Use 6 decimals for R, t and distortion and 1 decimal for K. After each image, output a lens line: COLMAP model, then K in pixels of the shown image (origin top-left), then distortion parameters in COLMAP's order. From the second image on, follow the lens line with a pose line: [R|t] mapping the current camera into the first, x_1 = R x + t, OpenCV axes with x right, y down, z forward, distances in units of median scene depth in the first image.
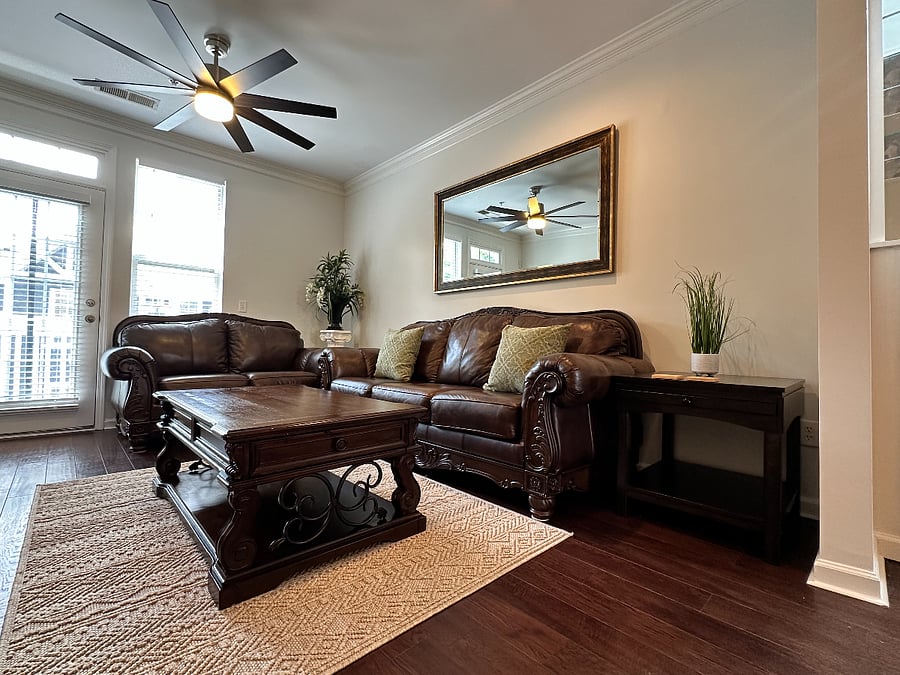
lens RADIAL K [[405.8, 0, 451.8], [0, 405.8, 336.1], [0, 0, 1]] dist [-0.006367, -0.000114]
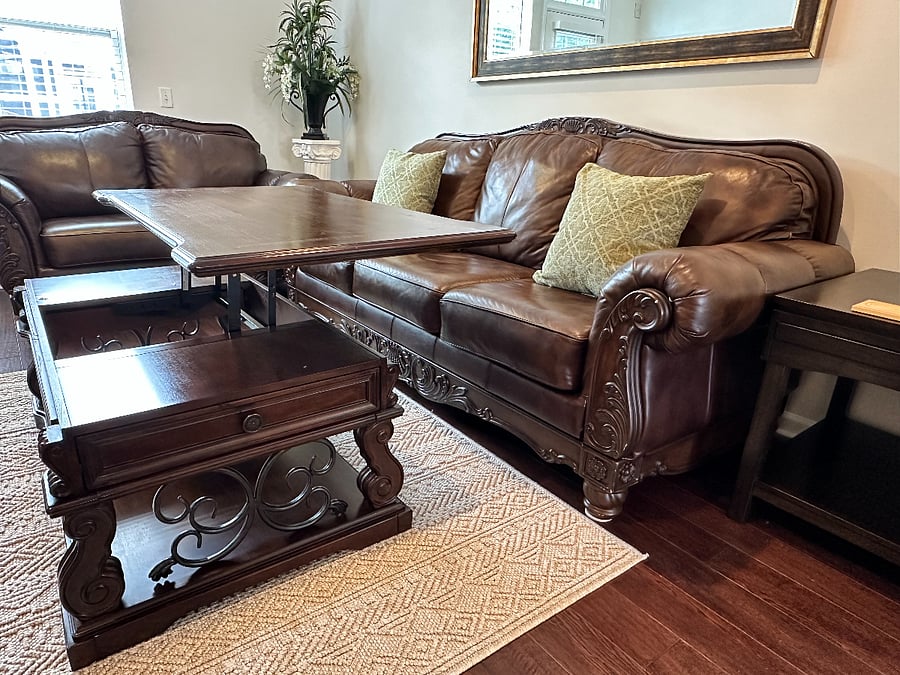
lens RADIAL K [[570.6, 0, 449.1], [0, 570.6, 341.5], [0, 0, 1]] dist [-0.019783, 0.012909]
pose [[0.992672, 0.060823, -0.104414, 0.048655], [-0.019001, 0.931904, 0.362207, -0.082817], [0.119334, -0.357569, 0.926231, 0.193130]]
